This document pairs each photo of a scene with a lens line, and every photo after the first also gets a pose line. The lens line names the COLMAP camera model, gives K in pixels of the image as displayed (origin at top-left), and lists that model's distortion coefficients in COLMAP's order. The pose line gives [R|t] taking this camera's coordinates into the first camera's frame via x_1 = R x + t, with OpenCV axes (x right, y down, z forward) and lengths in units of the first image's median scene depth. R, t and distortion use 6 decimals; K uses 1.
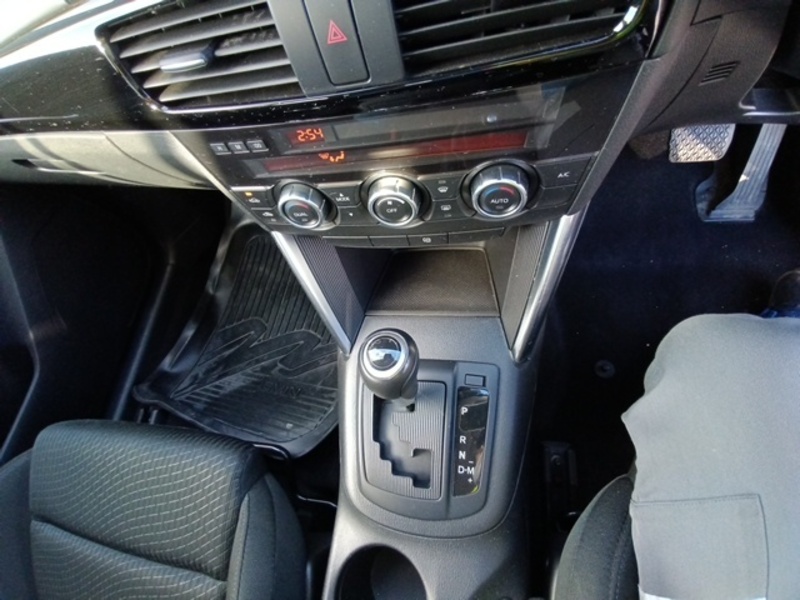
lens RADIAL K [[379.7, 0, 400.0], [0, 379.7, 300.0], [0, 0, 1]] dist [-0.000058, -0.015943]
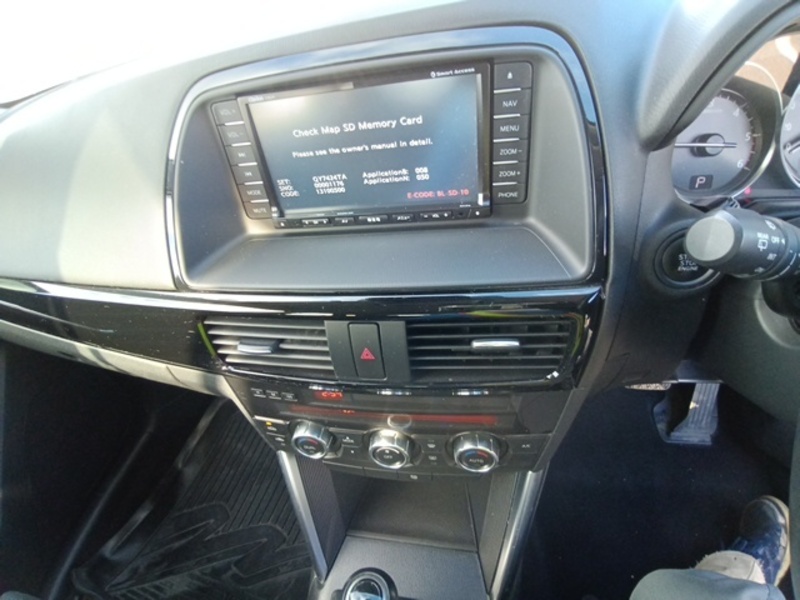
lens RADIAL K [[377.3, 0, 400.0], [0, 377.3, 300.0], [0, 0, 1]] dist [-0.000877, -0.000689]
pose [[0.993975, 0.105805, 0.028599, -0.063044], [-0.084003, 0.903026, -0.421293, -0.163684], [-0.070401, 0.416352, 0.906474, -0.261474]]
